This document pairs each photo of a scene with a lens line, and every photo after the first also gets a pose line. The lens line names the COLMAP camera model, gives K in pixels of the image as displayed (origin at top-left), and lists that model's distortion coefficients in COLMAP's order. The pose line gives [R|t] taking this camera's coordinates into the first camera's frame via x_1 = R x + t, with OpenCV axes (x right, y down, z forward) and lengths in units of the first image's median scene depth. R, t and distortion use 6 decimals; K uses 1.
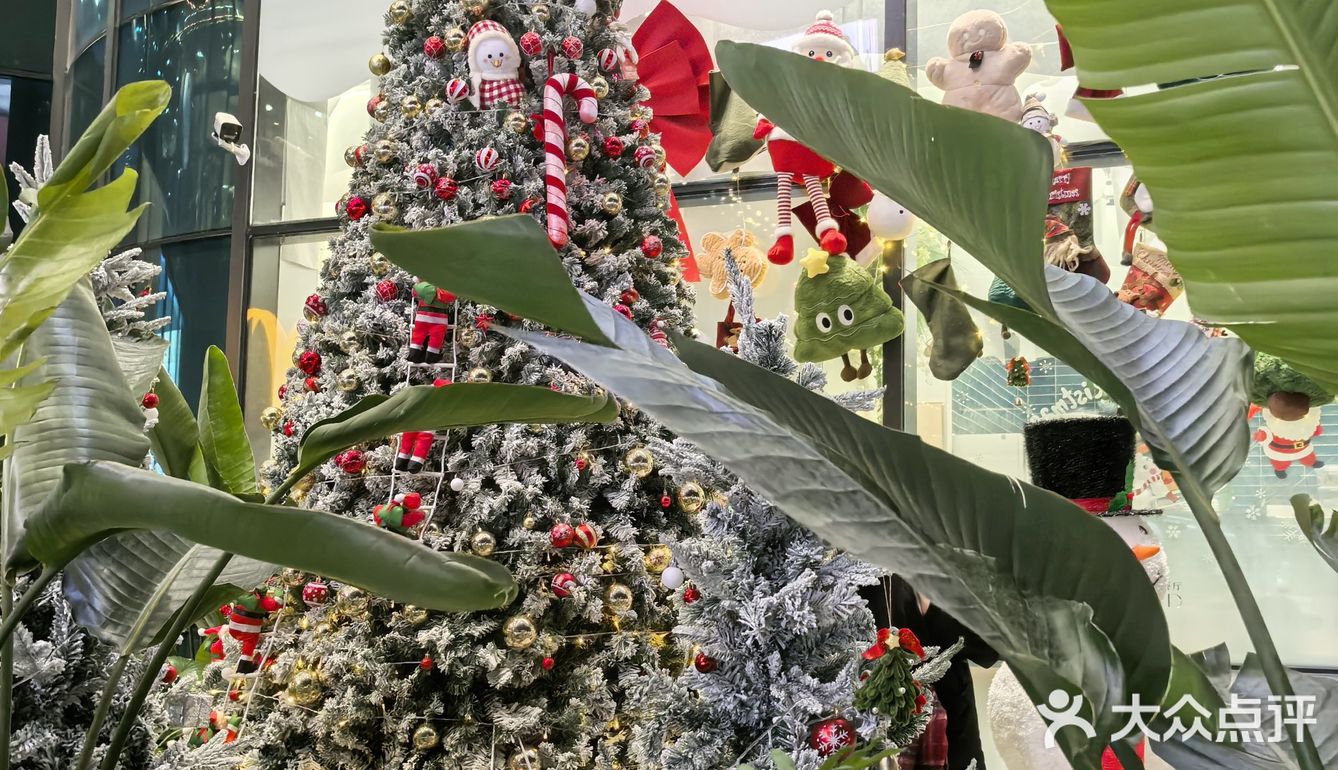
lens RADIAL K [[1402.7, 0, 698.8], [0, 1402.7, 404.8], [0, 0, 1]] dist [0.075515, -0.117734]
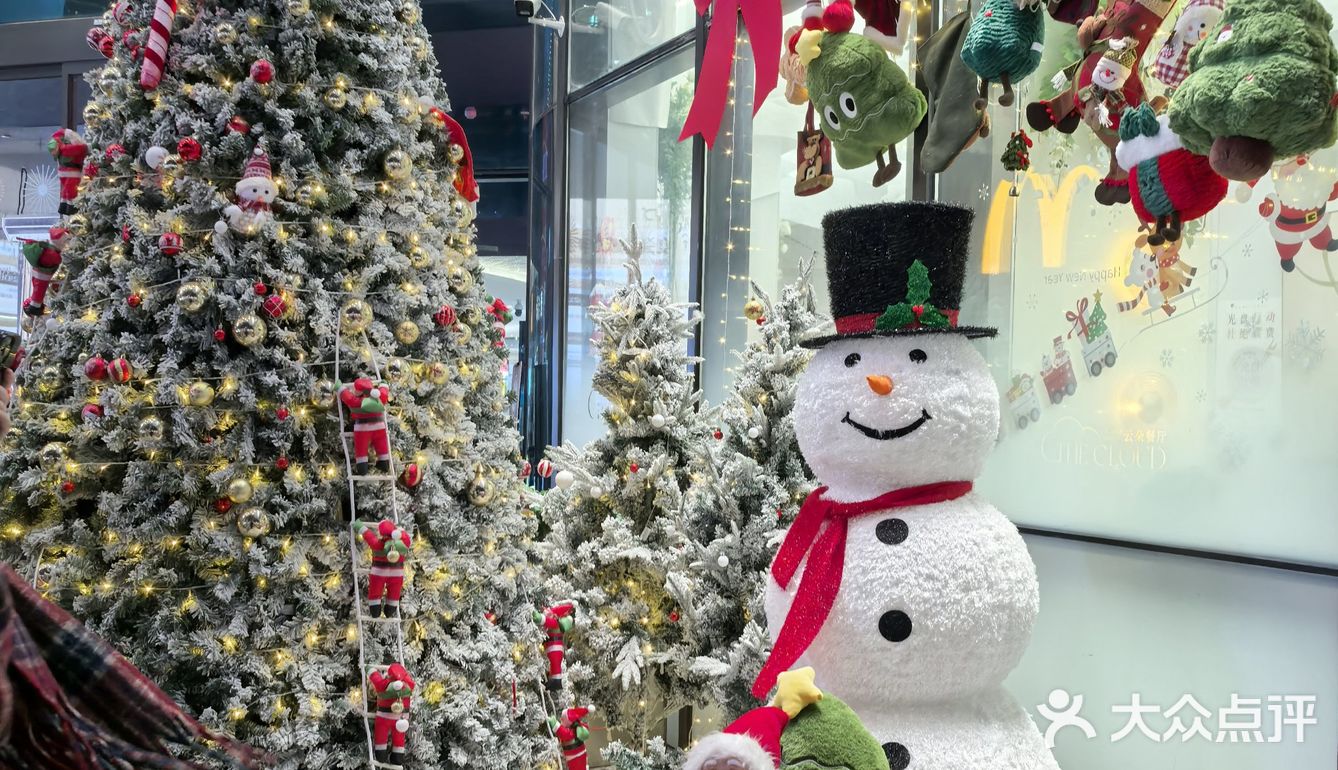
lens RADIAL K [[1402.7, 0, 698.8], [0, 1402.7, 404.8], [0, 0, 1]] dist [0.075515, -0.117734]
pose [[0.747059, 0.002008, -0.664754, 0.618503], [0.064612, 0.995041, 0.075618, 0.044740], [0.661610, -0.099442, 0.743225, 0.329707]]
